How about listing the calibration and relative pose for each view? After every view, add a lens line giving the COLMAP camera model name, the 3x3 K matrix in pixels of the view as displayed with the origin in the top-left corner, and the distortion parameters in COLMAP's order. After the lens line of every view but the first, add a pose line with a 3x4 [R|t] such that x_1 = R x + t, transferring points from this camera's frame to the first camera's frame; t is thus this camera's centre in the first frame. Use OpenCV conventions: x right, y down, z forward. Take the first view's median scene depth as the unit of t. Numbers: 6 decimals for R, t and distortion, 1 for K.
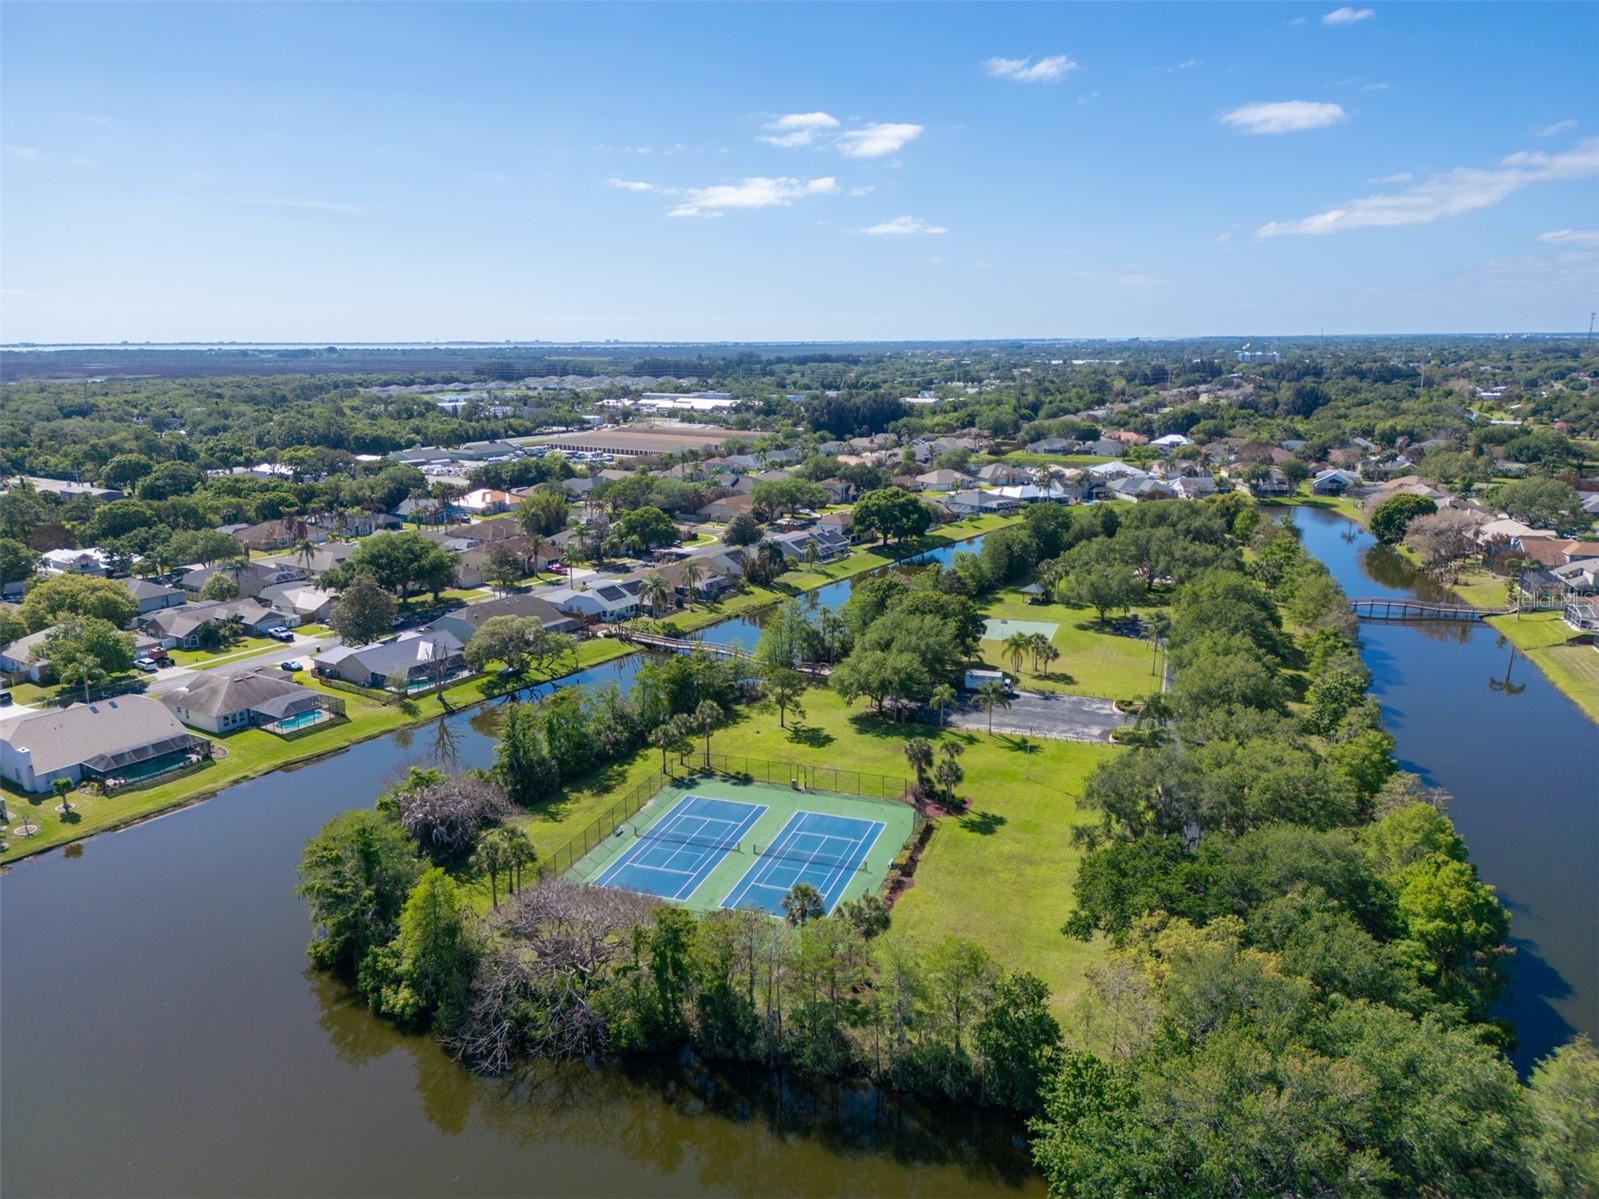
lens RADIAL K [[1122.9, 0, 799.6], [0, 1122.9, 598.9], [0, 0, 1]] dist [0.052730, -0.033509]
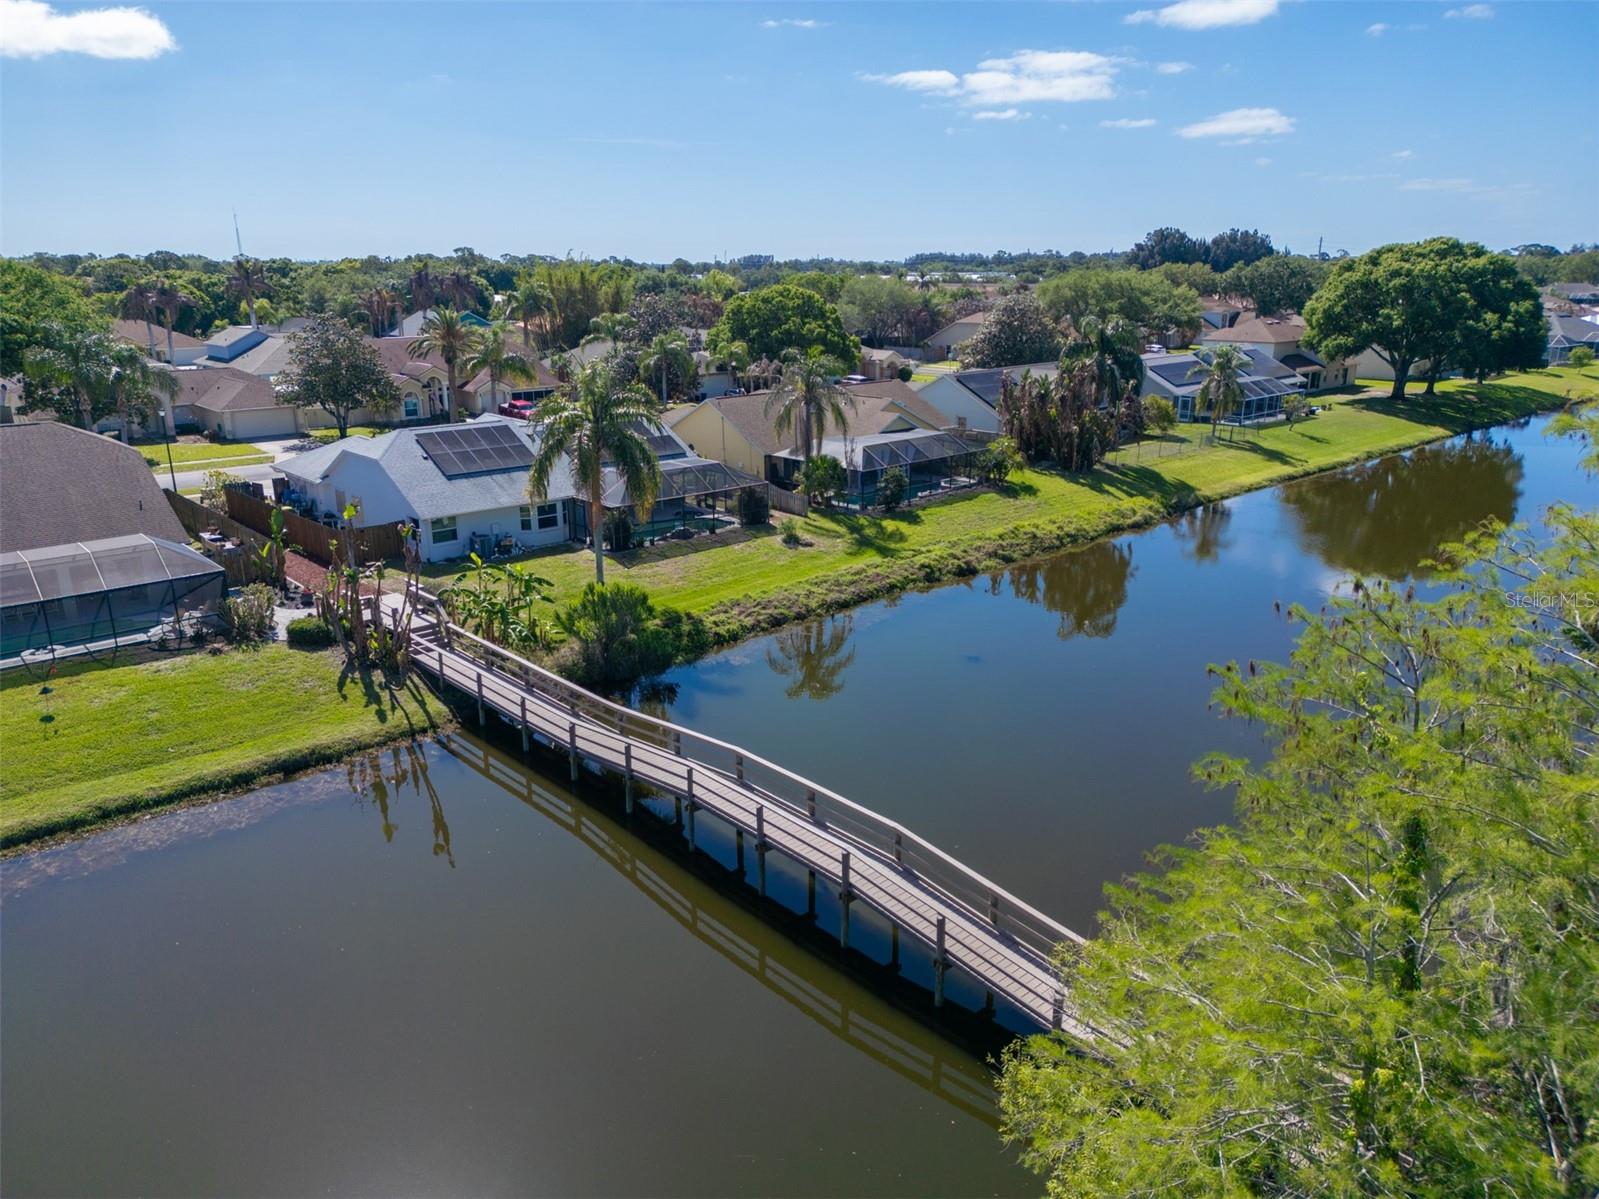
lens RADIAL K [[1122.9, 0, 799.9], [0, 1122.9, 601.1], [0, 0, 1]] dist [0.052730, -0.033509]
pose [[0.970658, 0.071806, -0.229493, -0.031701], [-0.057094, 0.995903, 0.070125, 0.006002], [0.233588, -0.054964, 0.970781, 0.709092]]
